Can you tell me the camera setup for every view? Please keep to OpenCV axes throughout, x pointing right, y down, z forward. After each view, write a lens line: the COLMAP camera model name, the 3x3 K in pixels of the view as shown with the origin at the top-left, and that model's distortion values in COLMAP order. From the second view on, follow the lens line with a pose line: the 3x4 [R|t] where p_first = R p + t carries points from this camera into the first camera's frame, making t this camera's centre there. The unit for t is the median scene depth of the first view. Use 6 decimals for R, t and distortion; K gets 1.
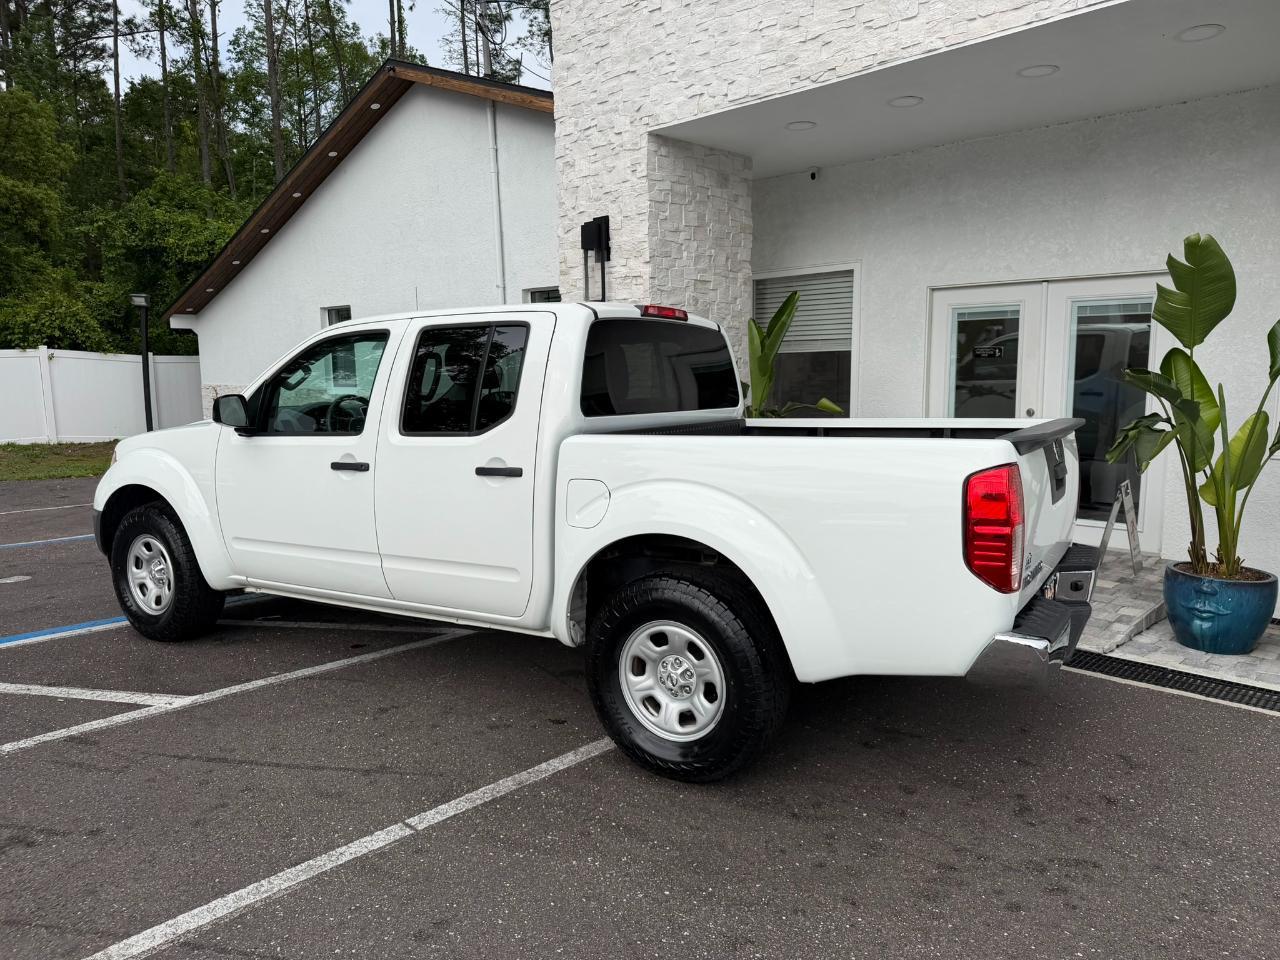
lens RADIAL K [[900.4, 0, 637.3], [0, 900.4, 485.6], [0, 0, 1]] dist [0.033961, -0.043833]
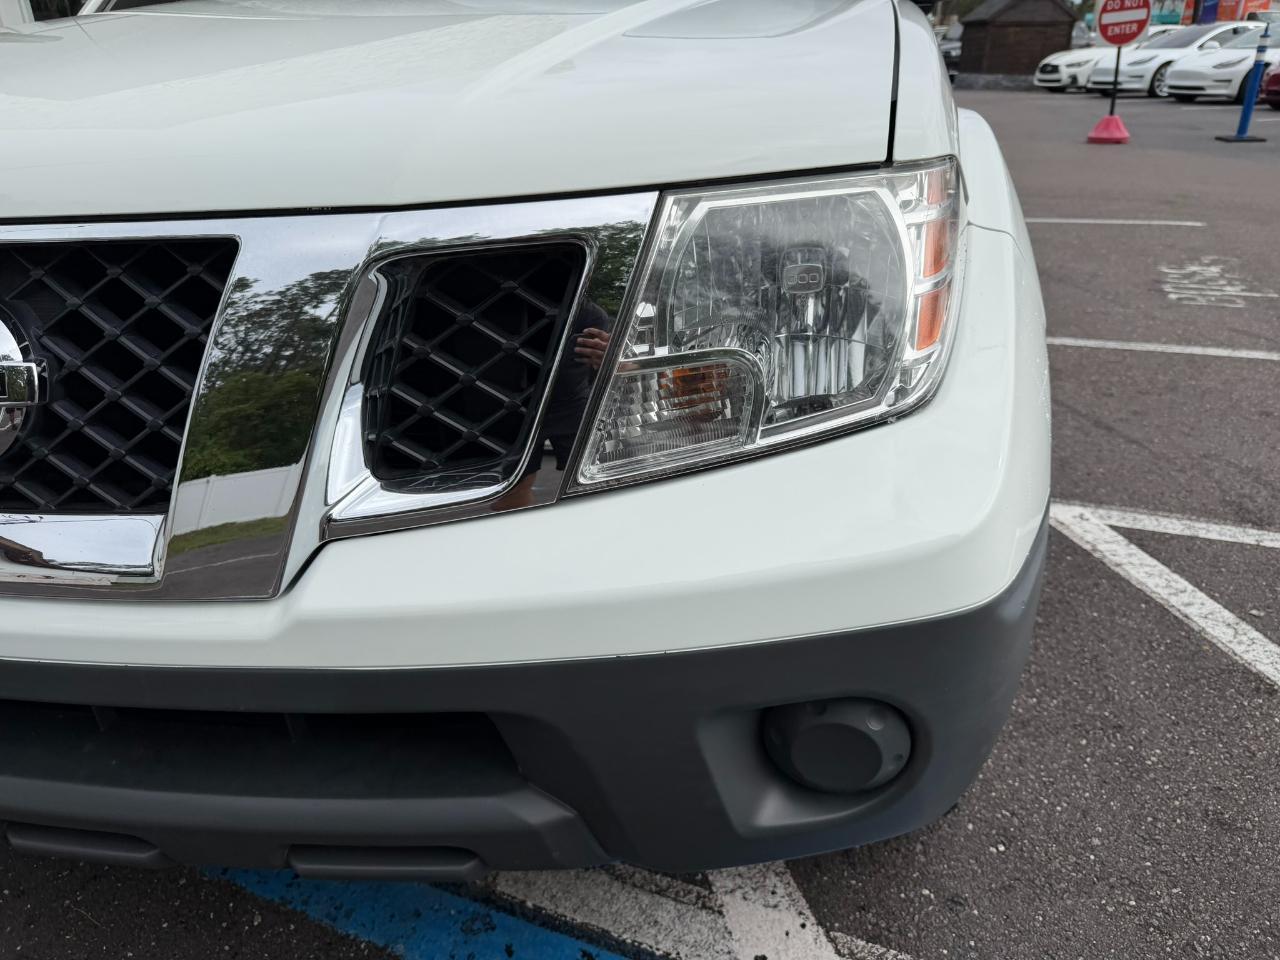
lens RADIAL K [[911.8, 0, 646.4], [0, 911.8, 479.2], [0, 0, 1]] dist [0.001947, -0.006393]
pose [[-0.370533, -0.369721, 0.852063, -0.555245], [0.149589, 0.881632, 0.447602, -0.052335], [-0.916694, 0.293311, -0.271368, 0.866459]]
